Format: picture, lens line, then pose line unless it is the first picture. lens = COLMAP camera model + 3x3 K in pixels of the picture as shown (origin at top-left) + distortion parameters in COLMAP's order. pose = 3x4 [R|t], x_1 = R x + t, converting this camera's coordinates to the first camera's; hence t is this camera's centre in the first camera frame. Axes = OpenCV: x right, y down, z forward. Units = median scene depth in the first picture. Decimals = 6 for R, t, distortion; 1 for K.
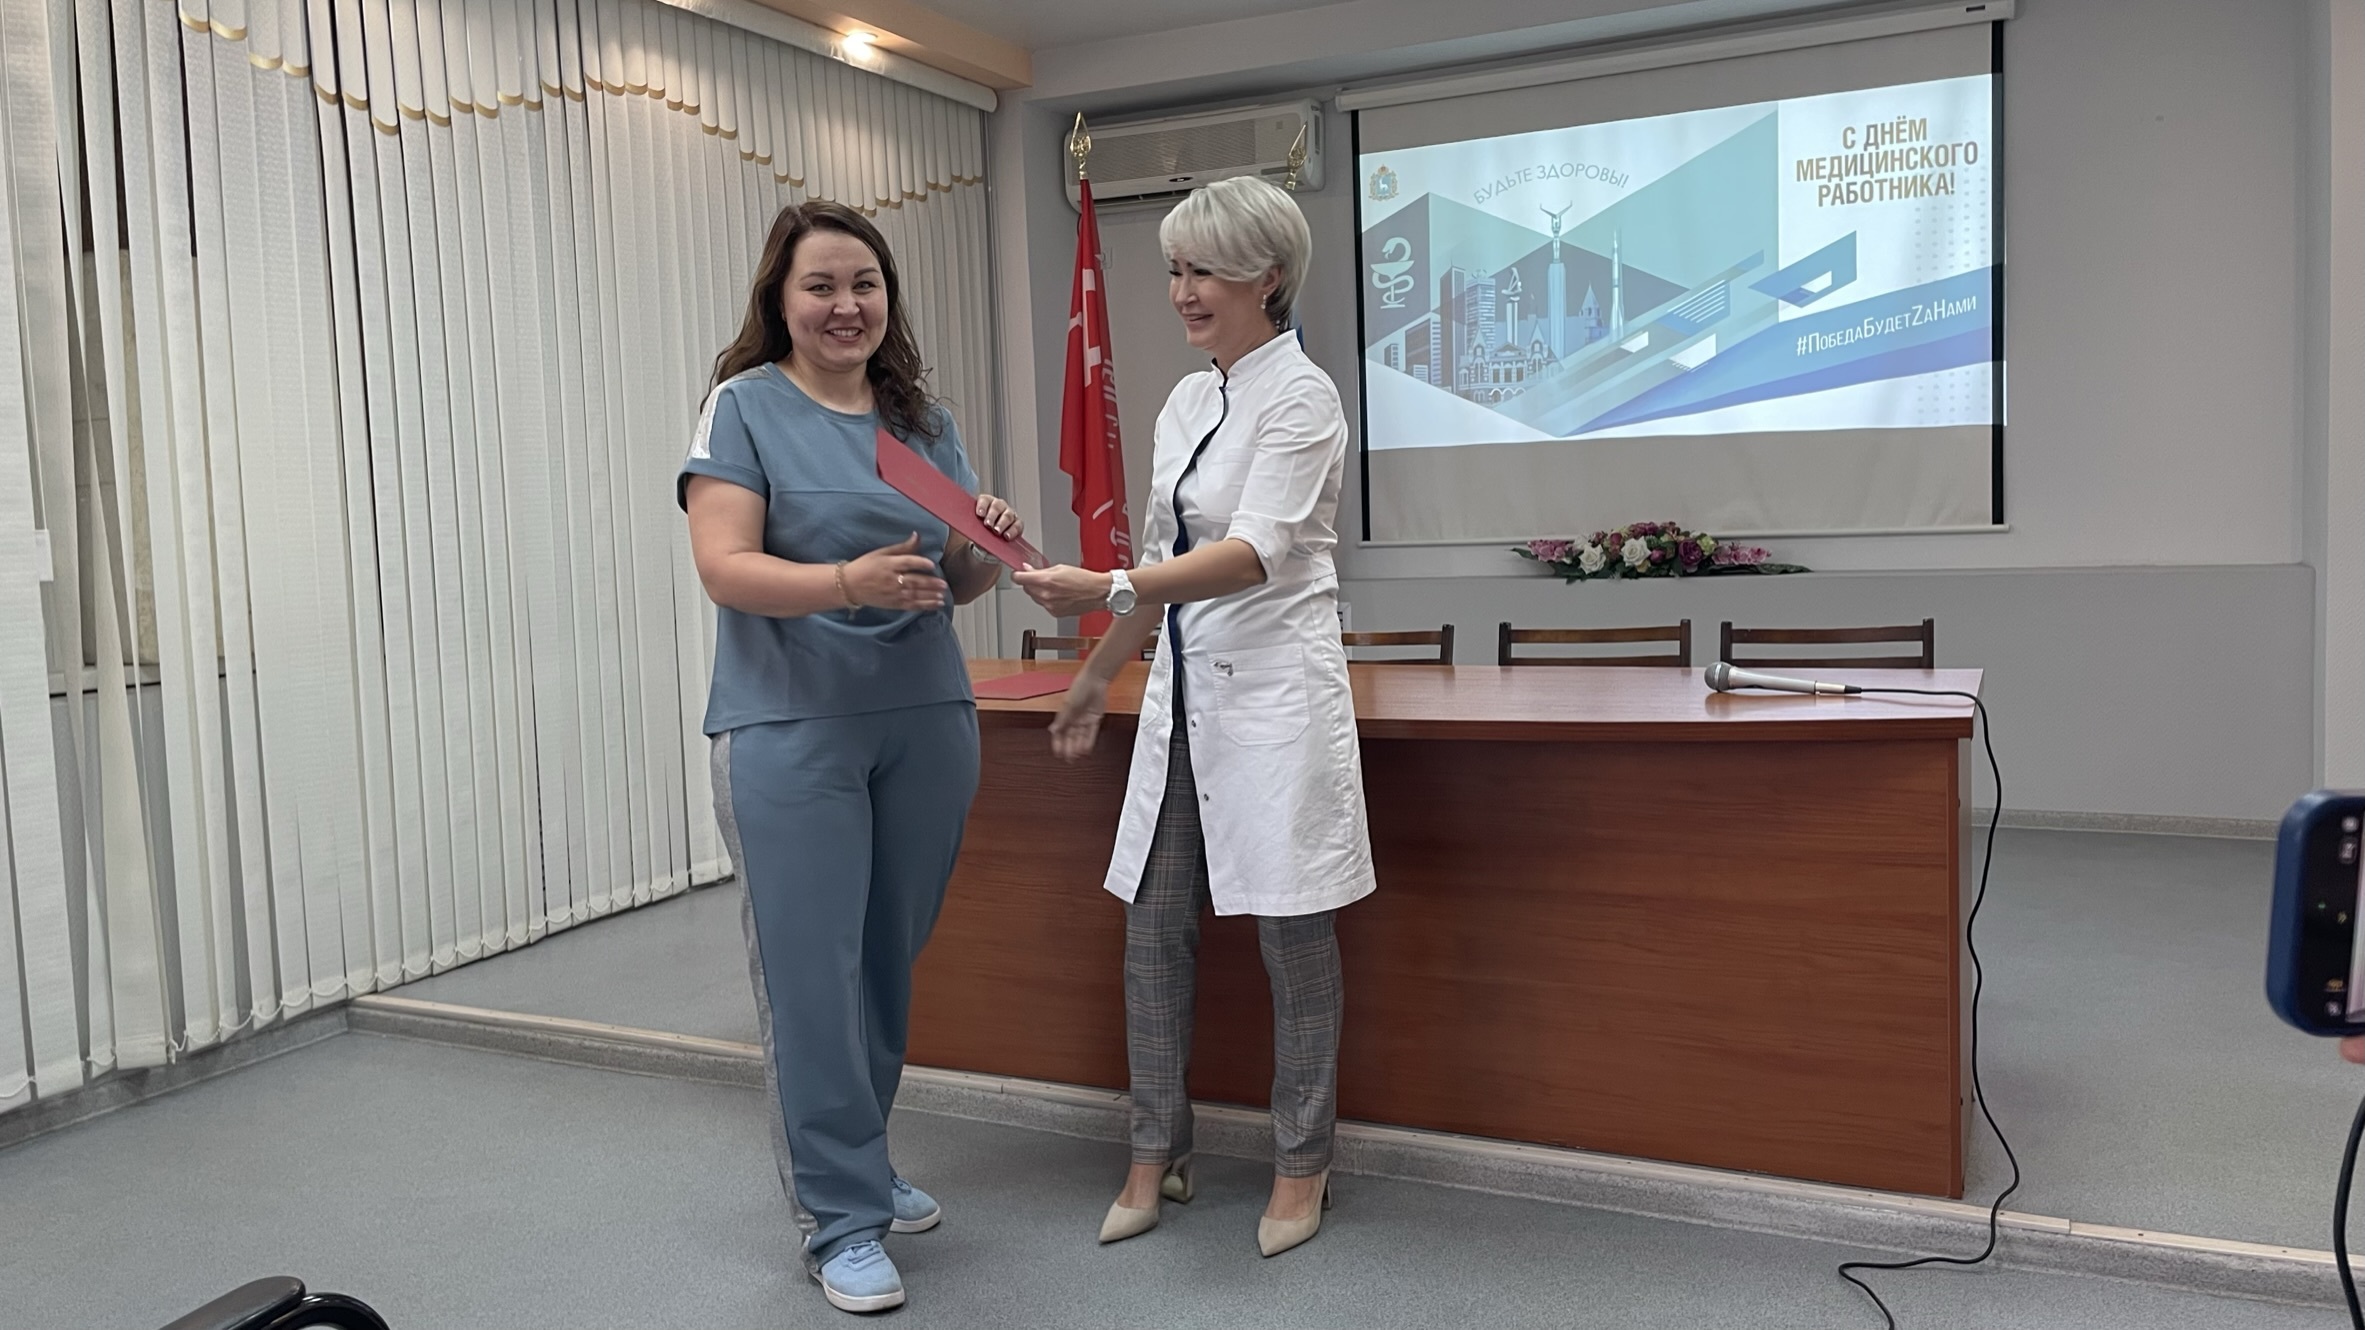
lens RADIAL K [[1831.2, 0, 1183.3], [0, 1831.2, 652.0], [0, 0, 1]] dist [0.082445, -0.119780]
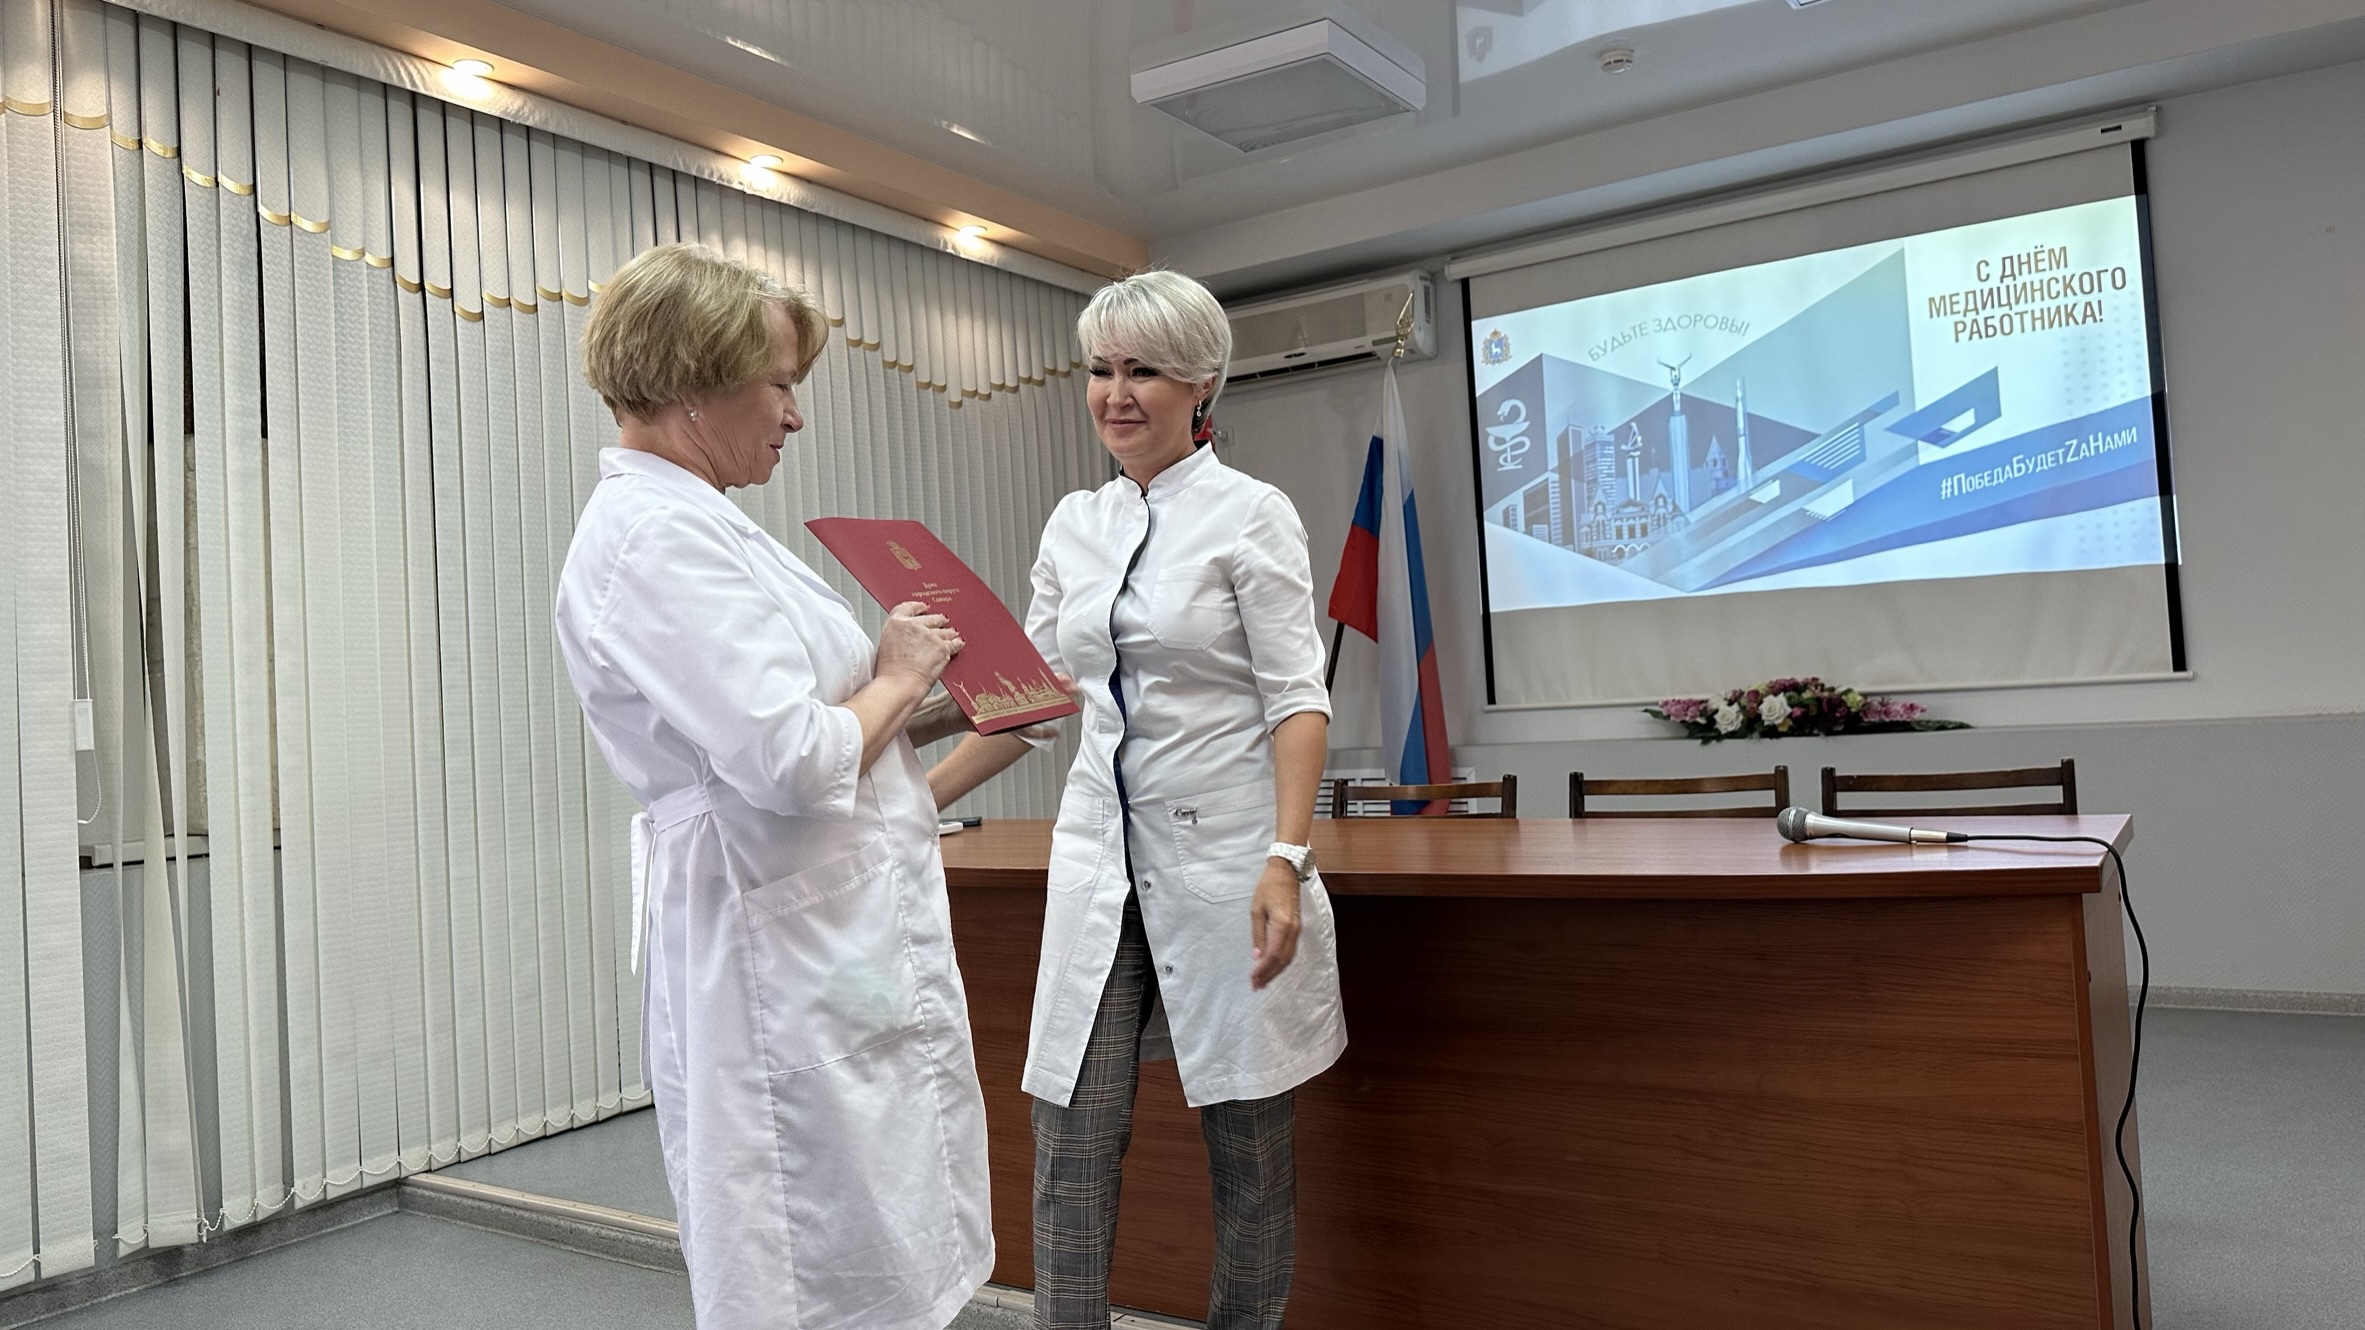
lens RADIAL K [[1696.5, 0, 1160.2], [0, 1696.5, 652.9], [0, 0, 1]] dist [0.097106, -0.156112]
pose [[0.990280, -0.023647, -0.137066, 0.057211], [0.008879, 0.994180, -0.107364, 0.008645], [0.138807, 0.105103, 0.984726, 0.091136]]
